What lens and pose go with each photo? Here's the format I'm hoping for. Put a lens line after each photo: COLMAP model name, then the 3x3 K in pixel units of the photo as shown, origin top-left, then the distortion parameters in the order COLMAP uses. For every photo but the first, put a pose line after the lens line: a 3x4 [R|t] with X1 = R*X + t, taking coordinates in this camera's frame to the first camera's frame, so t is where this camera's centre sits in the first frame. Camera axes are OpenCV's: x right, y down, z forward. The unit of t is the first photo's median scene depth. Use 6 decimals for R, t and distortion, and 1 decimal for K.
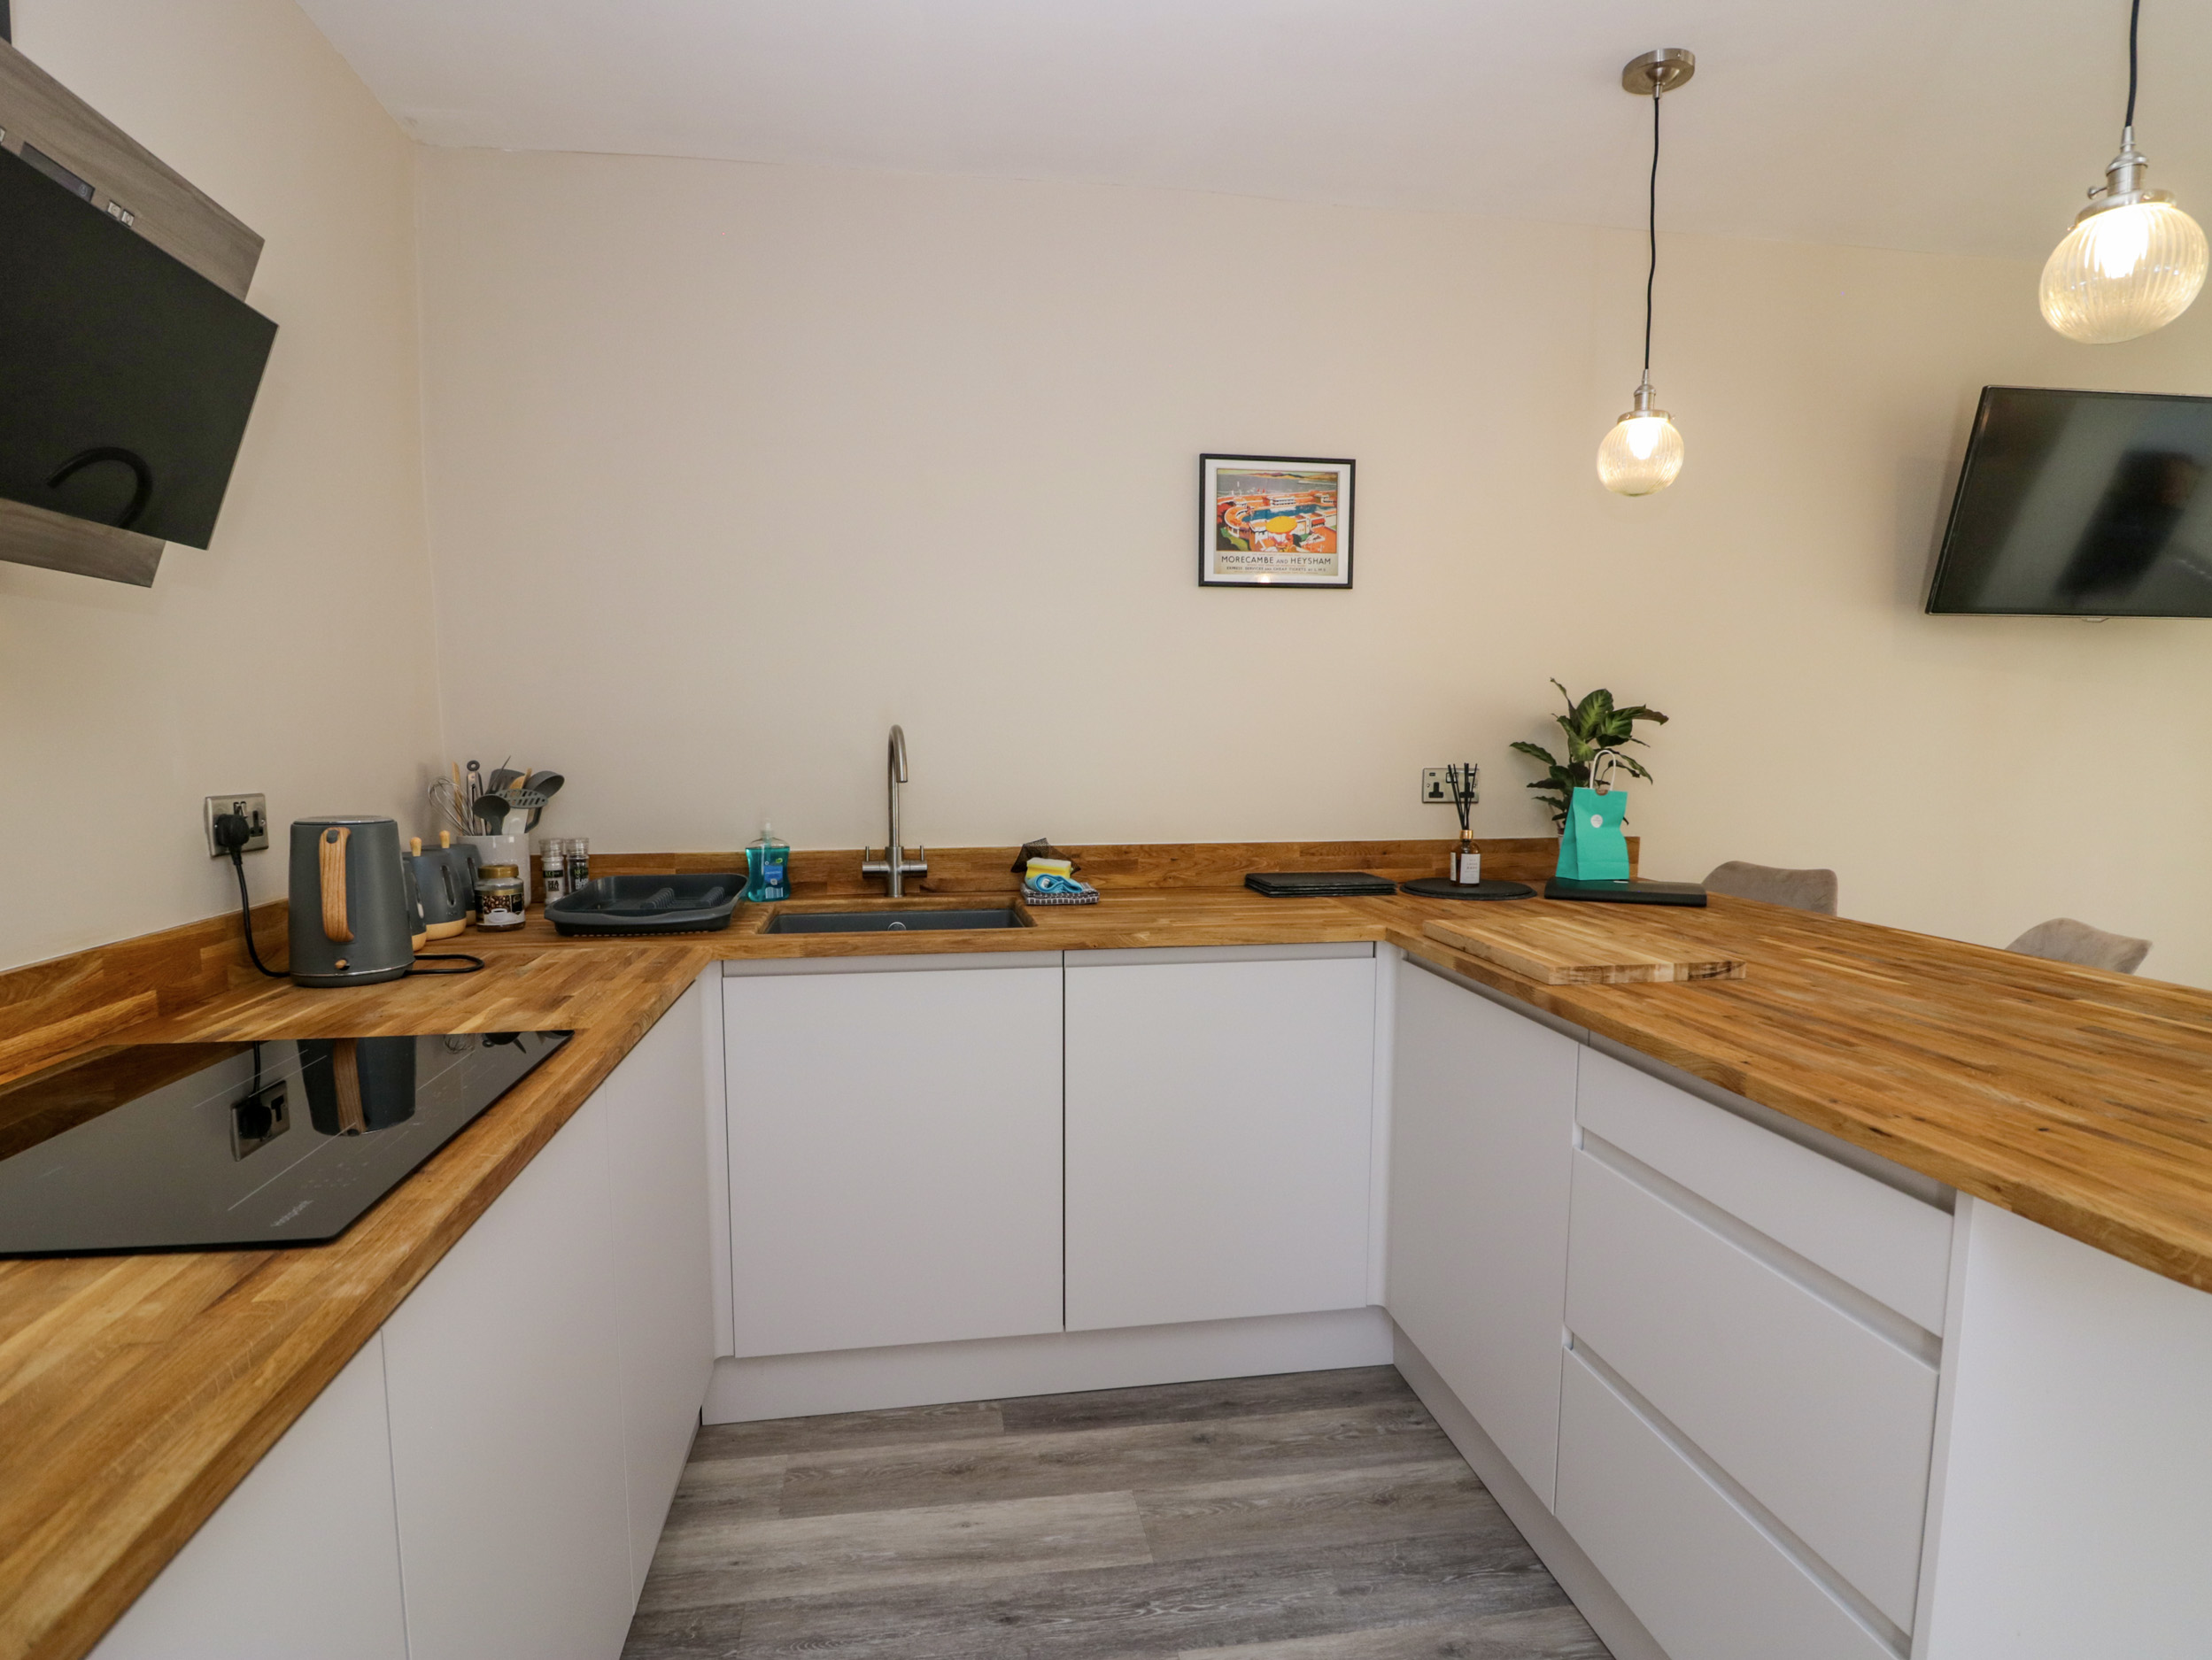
lens RADIAL K [[1189.6, 0, 1104.1], [0, 1189.6, 908.7], [0, 0, 1]] dist [0.023343, 0.000659]
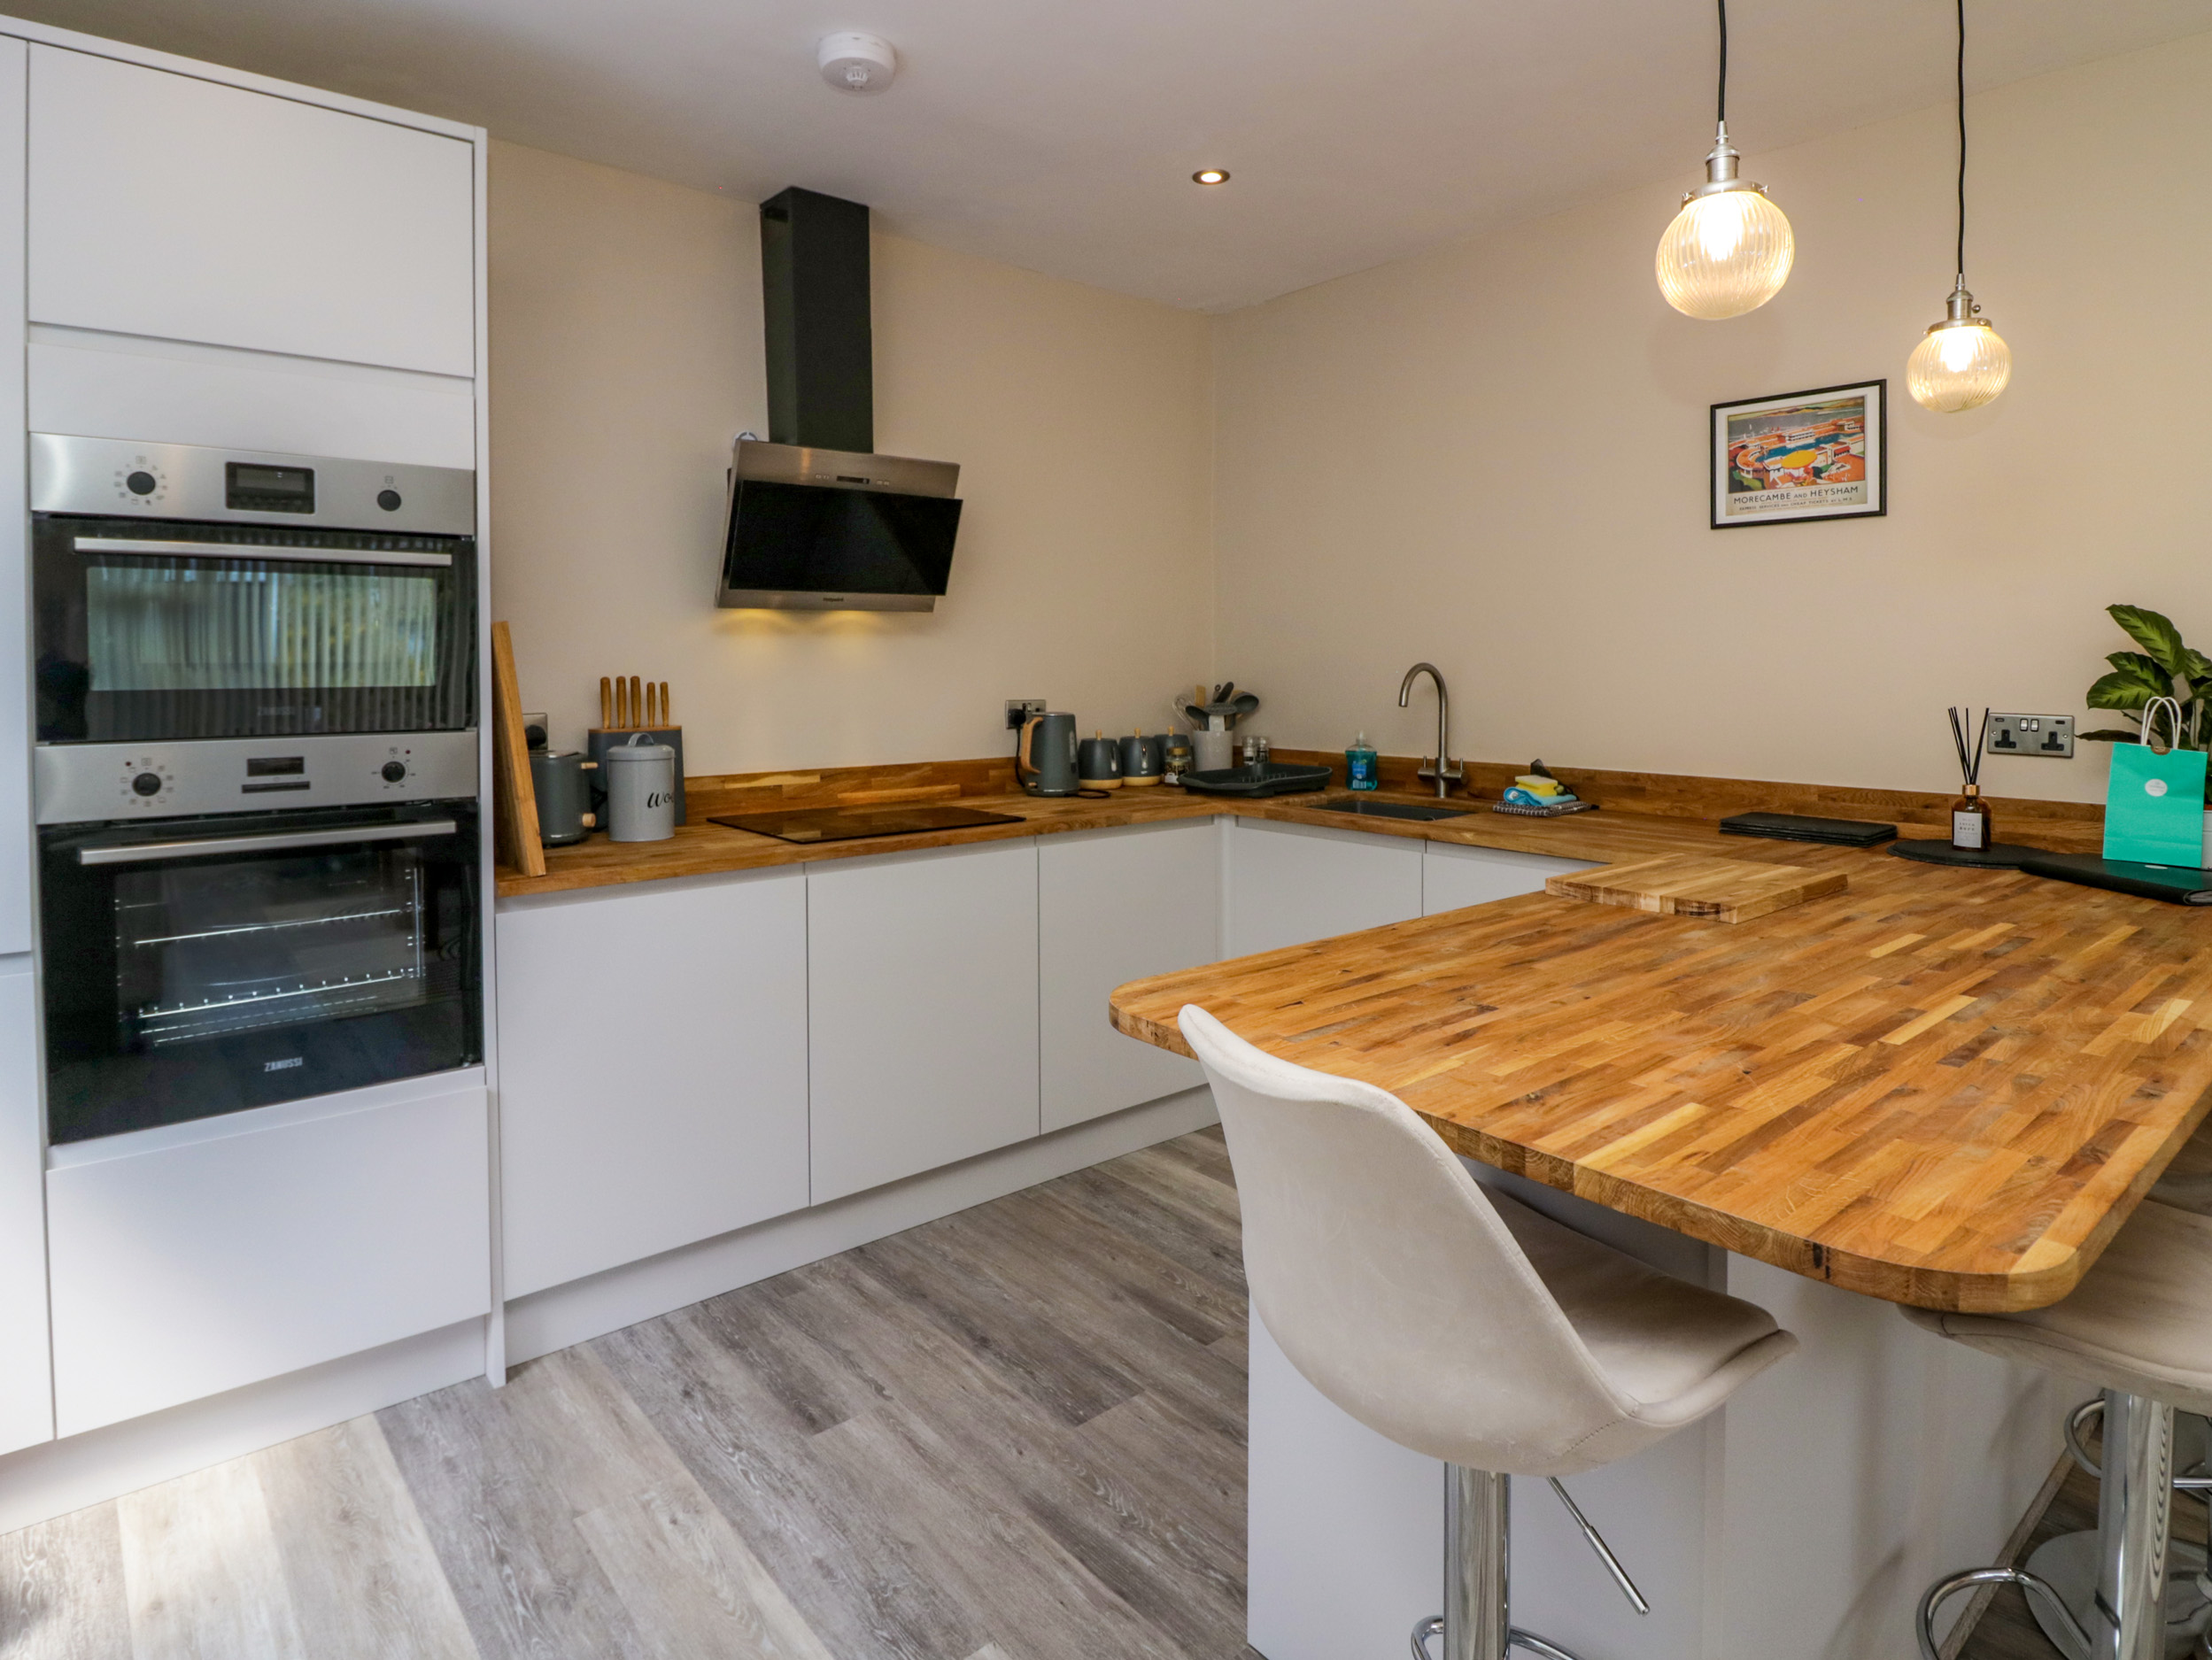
lens RADIAL K [[1233.4, 0, 1106.0], [0, 1233.4, 830.0], [0, 0, 1]] dist [-0.003147, -0.000487]
pose [[0.524639, 0.115846, -0.843406, 0.746142], [-0.120258, 0.990849, 0.061292, -0.013011], [0.842788, 0.069271, 0.533769, -0.001051]]
